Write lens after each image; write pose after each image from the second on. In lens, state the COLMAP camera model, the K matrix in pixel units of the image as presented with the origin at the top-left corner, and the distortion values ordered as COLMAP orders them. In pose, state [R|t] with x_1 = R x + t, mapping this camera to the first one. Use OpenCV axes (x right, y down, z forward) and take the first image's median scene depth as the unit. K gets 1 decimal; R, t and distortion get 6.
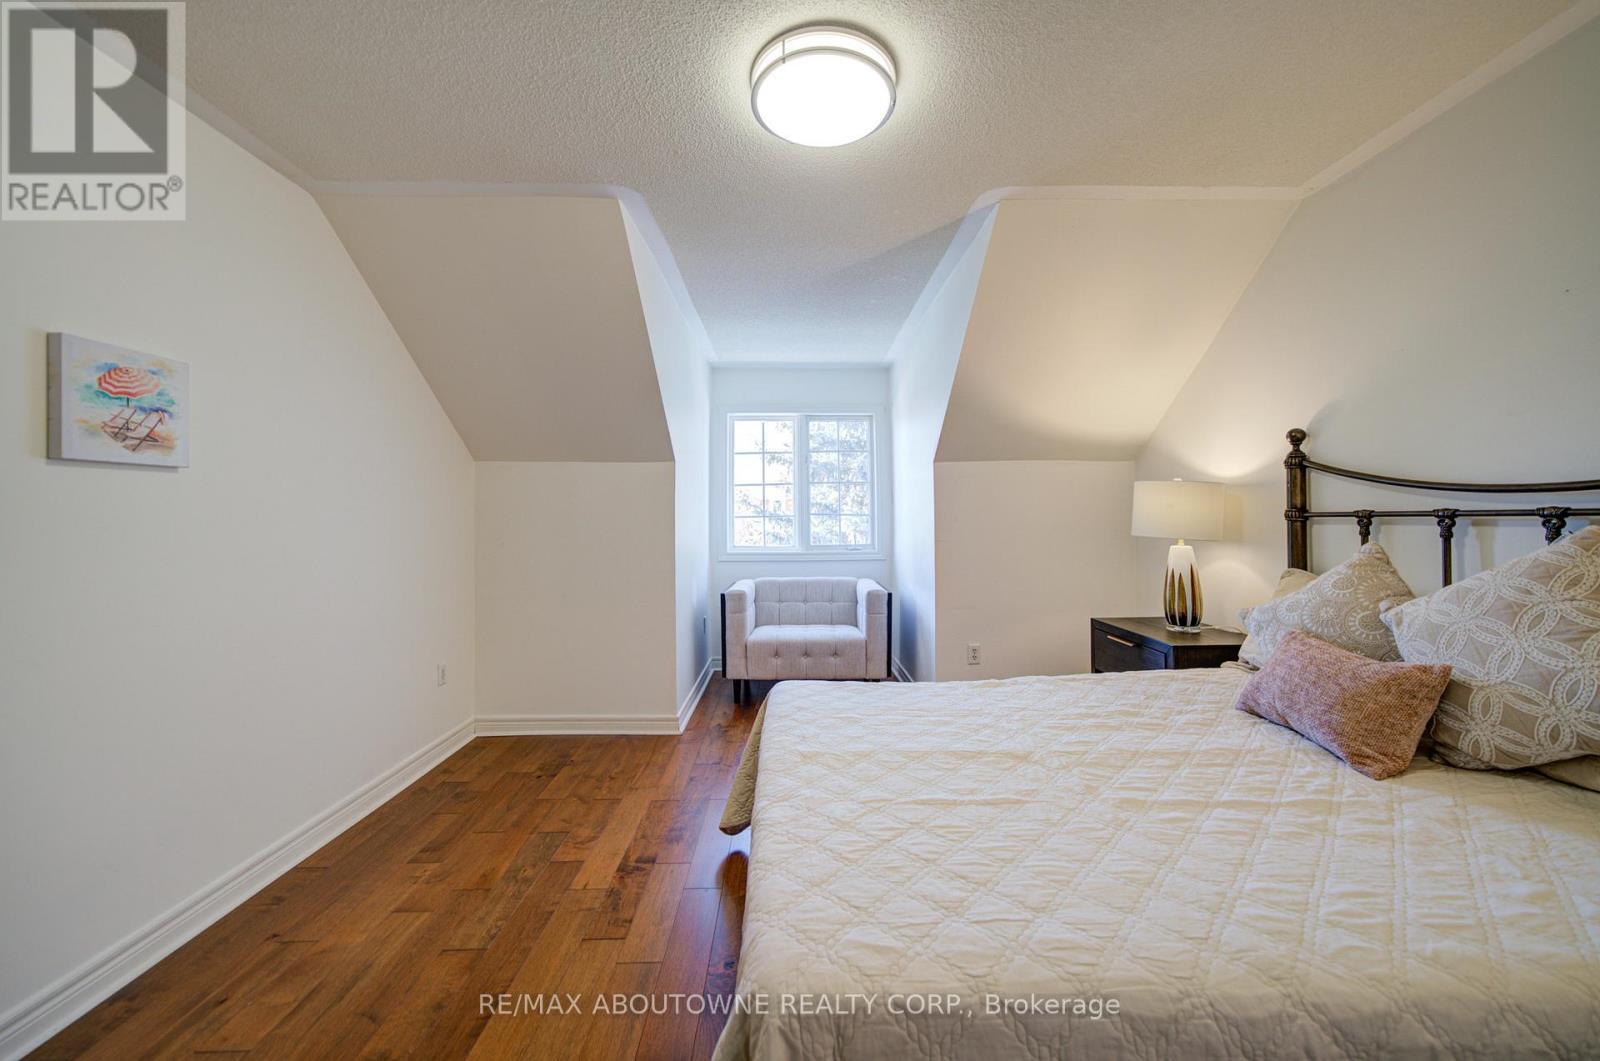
lens RADIAL K [[605.2, 0, 775.9], [0, 605.2, 512.8], [0, 0, 1]] dist [-0.031717, 0.022483]
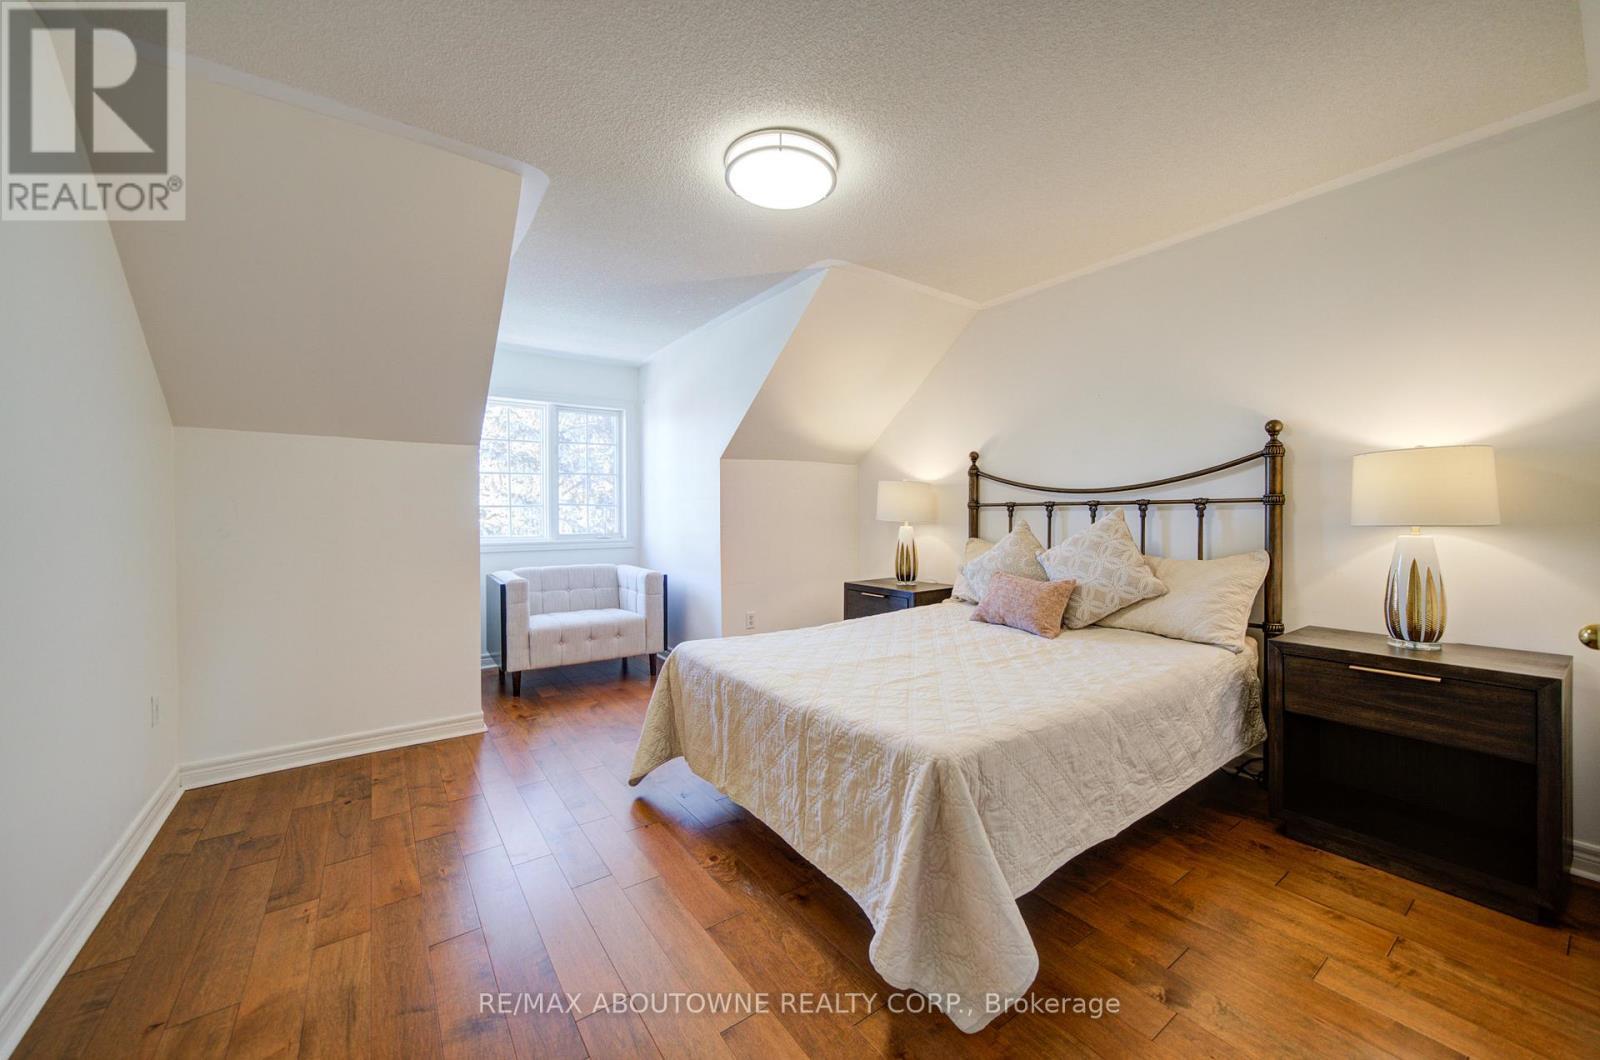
lens RADIAL K [[599.8, 0, 799.4], [0, 599.8, 518.9], [0, 0, 1]] dist [0.001695, 0.000484]
pose [[0.826257, -0.000975, 0.563292, -0.426430], [-0.011535, 0.999760, 0.018651, 0.015922], [-0.563175, -0.021908, 0.826047, -0.074918]]
